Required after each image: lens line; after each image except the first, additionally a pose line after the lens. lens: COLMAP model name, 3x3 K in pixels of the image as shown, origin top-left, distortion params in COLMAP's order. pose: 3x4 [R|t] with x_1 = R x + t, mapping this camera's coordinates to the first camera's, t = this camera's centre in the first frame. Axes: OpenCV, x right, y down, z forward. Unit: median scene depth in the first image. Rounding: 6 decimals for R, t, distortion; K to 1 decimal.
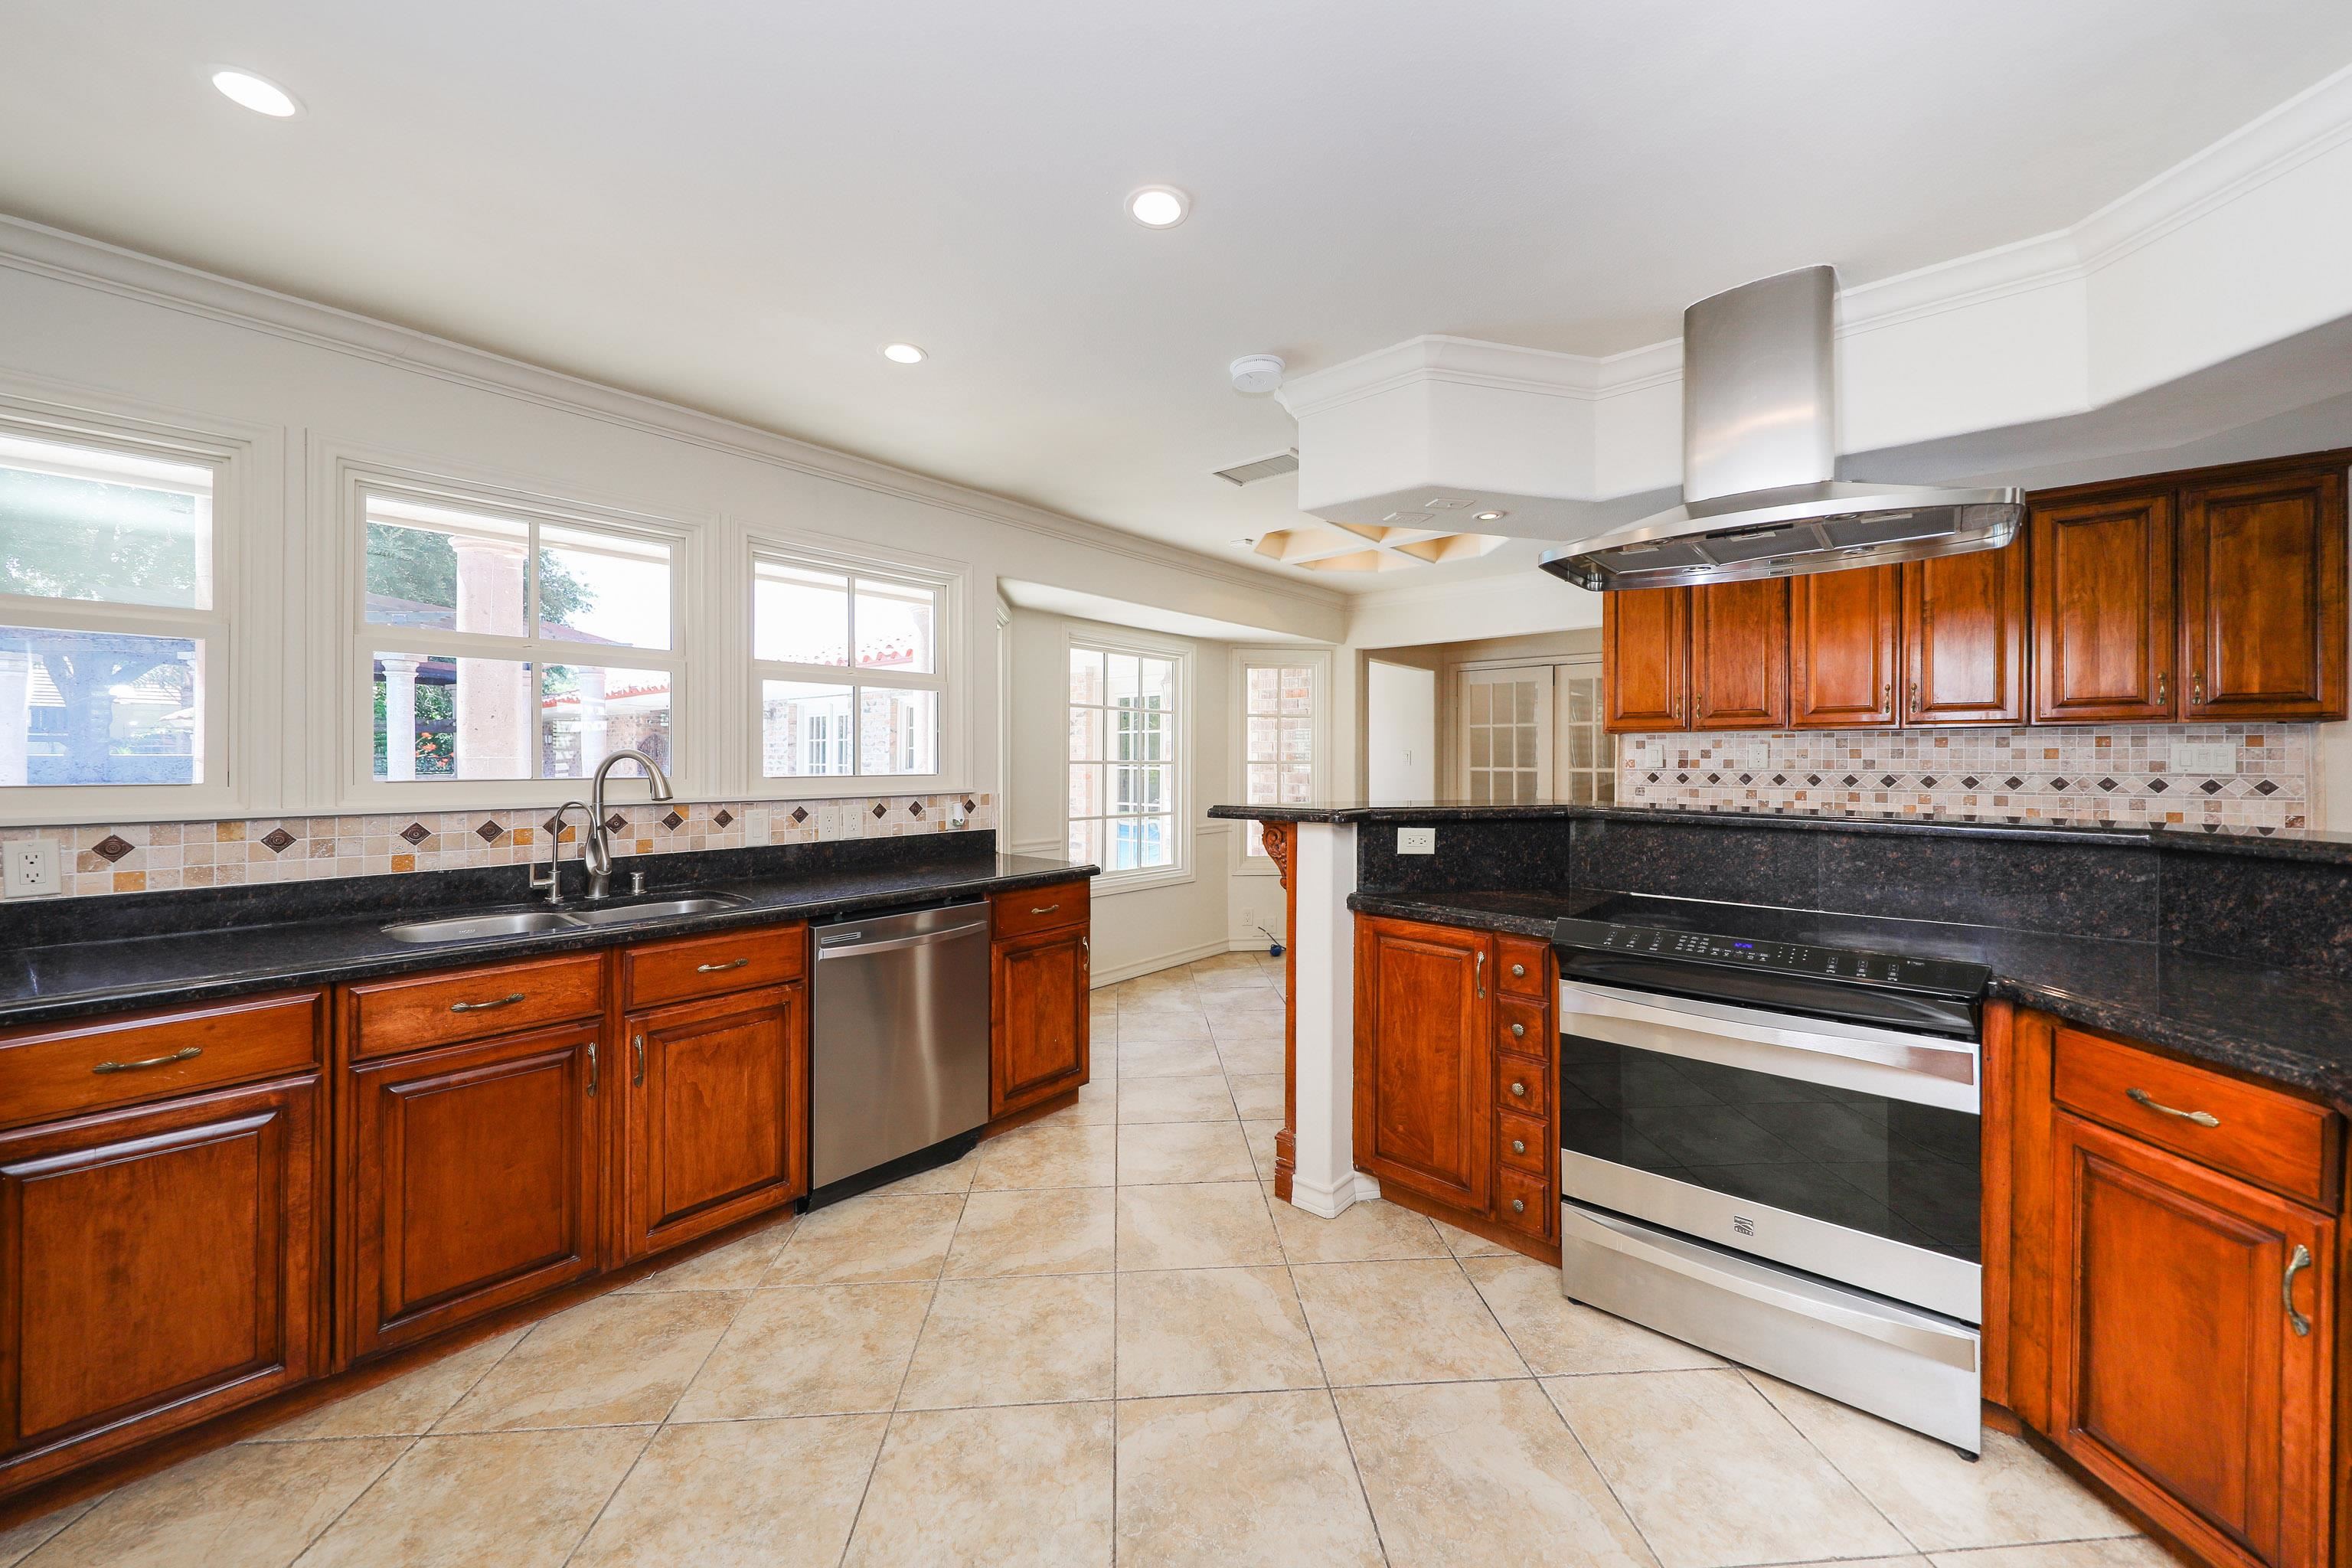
lens RADIAL K [[868.6, 0, 1177.3], [0, 868.6, 761.6], [0, 0, 1]] dist [0.000830, 0.000079]
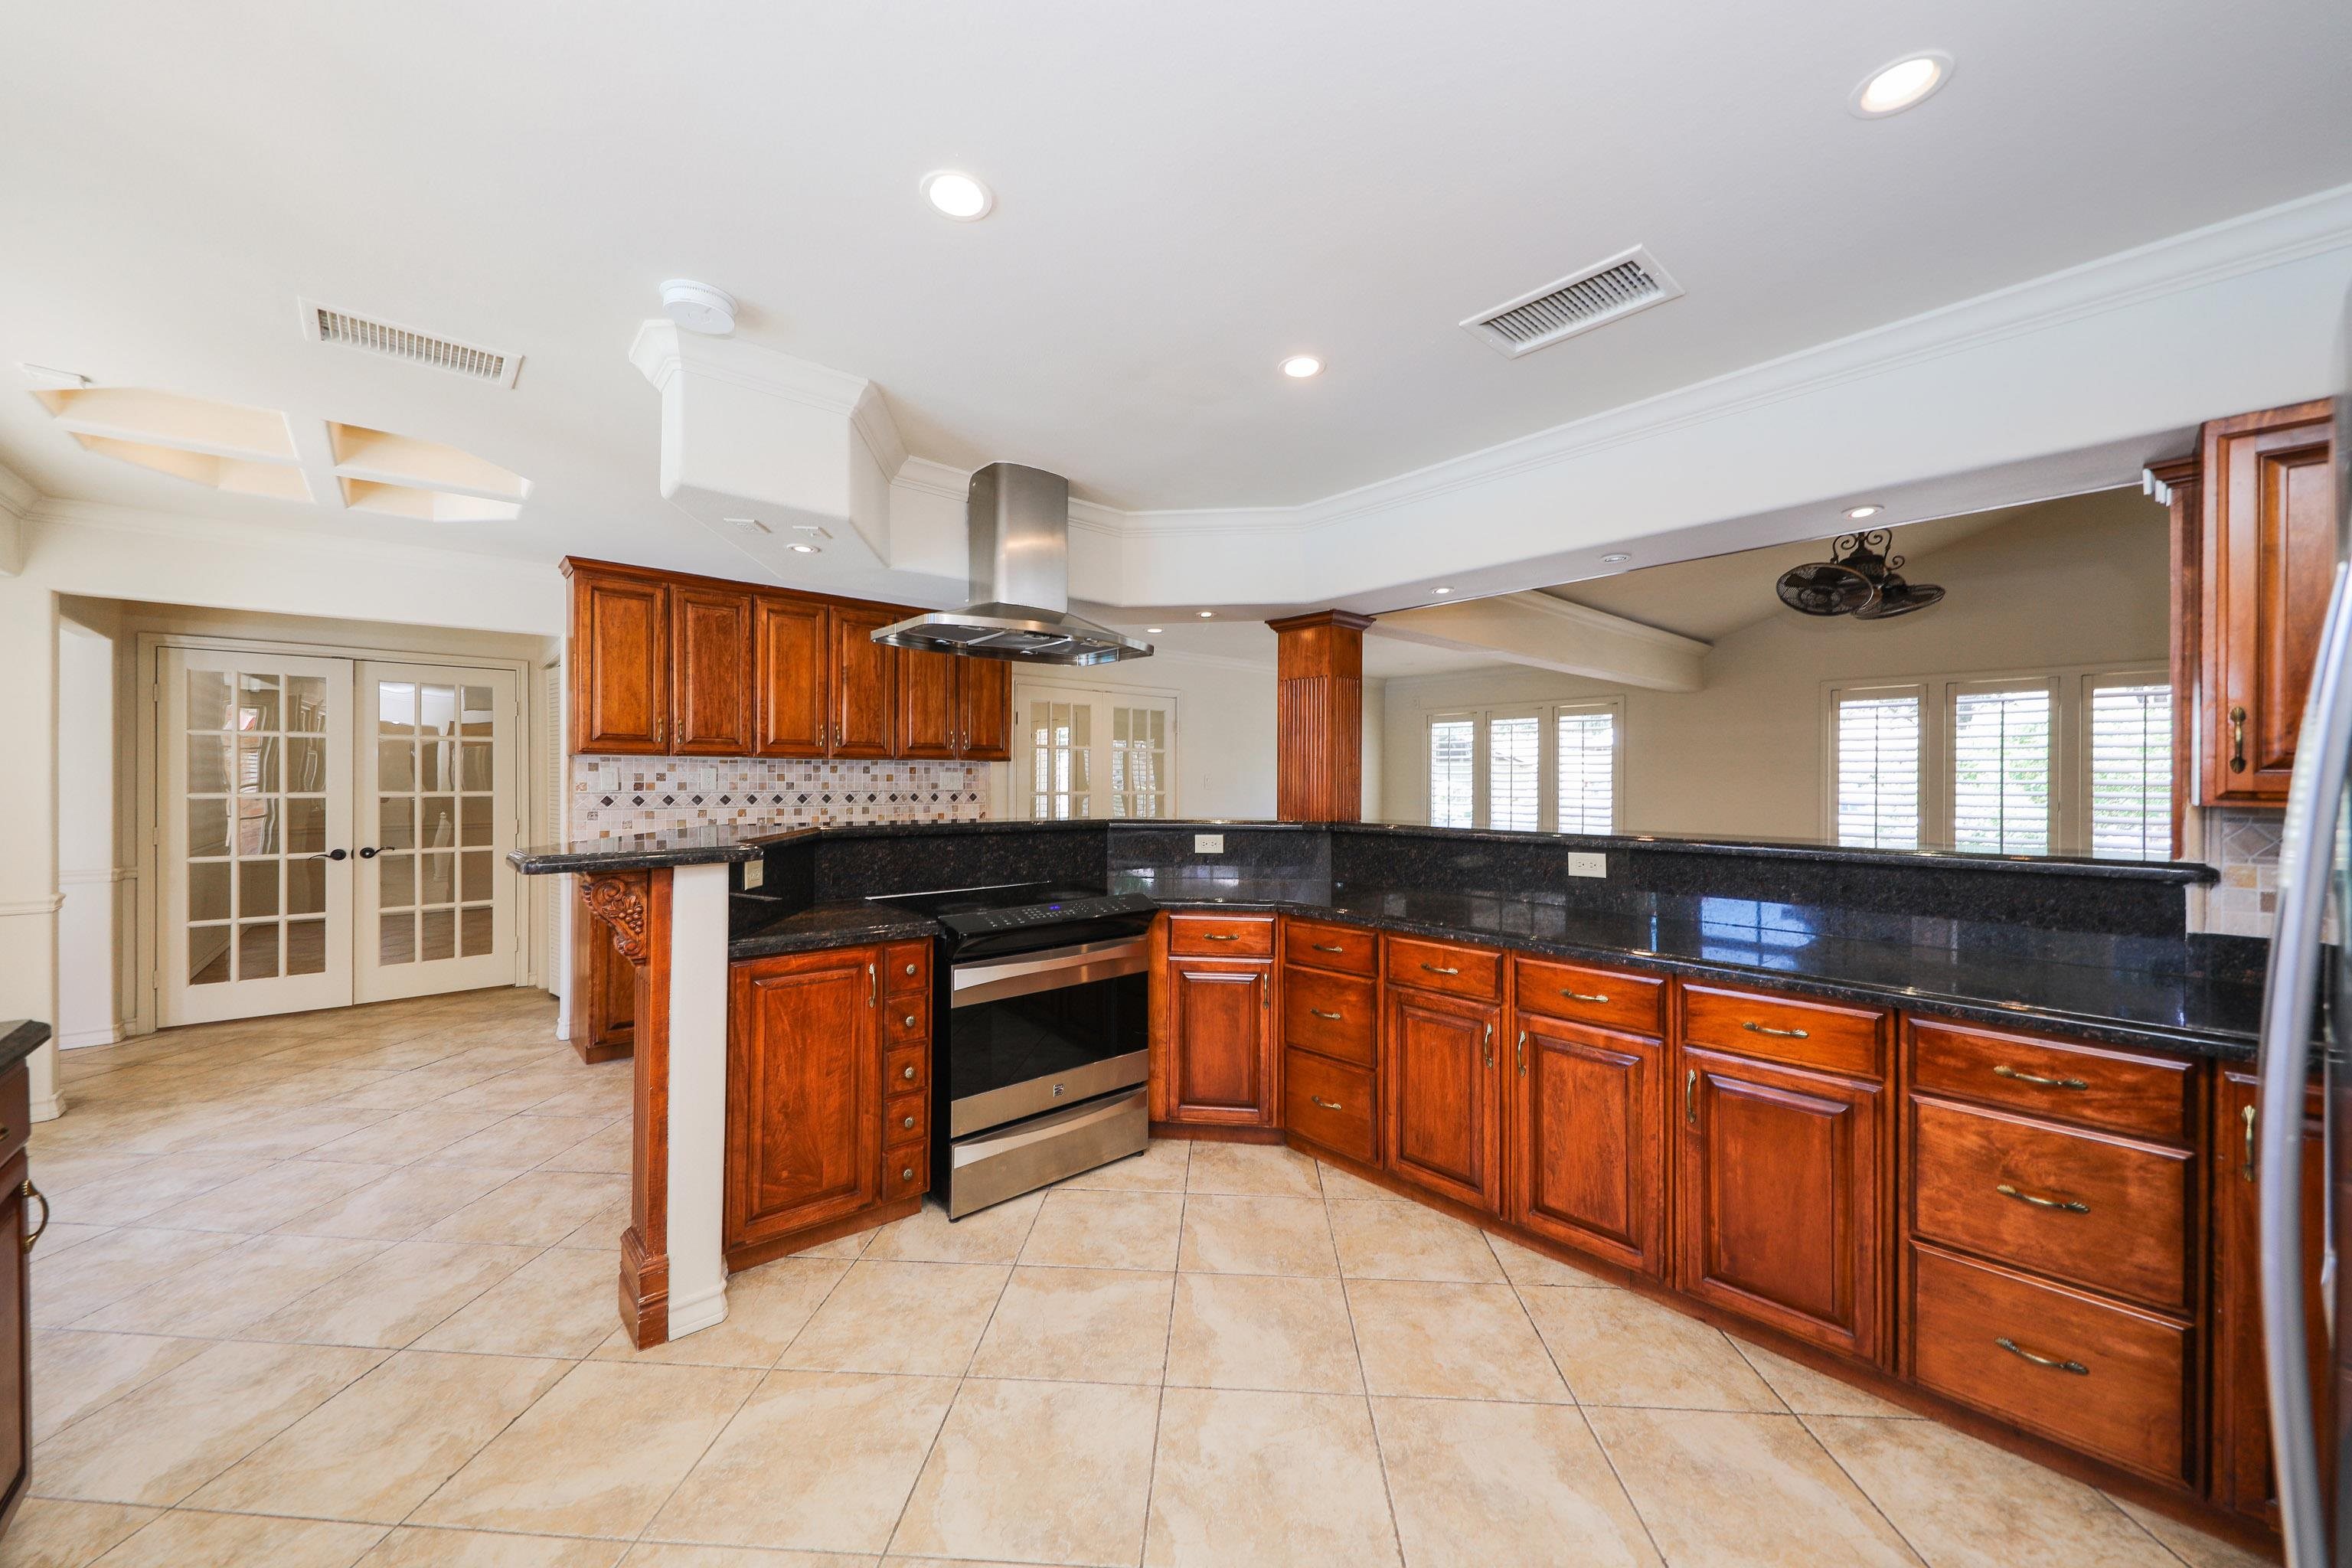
lens RADIAL K [[875.1, 0, 1176.0], [0, 875.1, 784.0], [0, 0, 1]] dist [-0.000465, -0.000043]
pose [[0.123464, -0.006869, 0.992325, -0.437330], [0.001234, 0.999976, 0.006768, -0.008187], [-0.992348, 0.000389, 0.123469, 0.311132]]
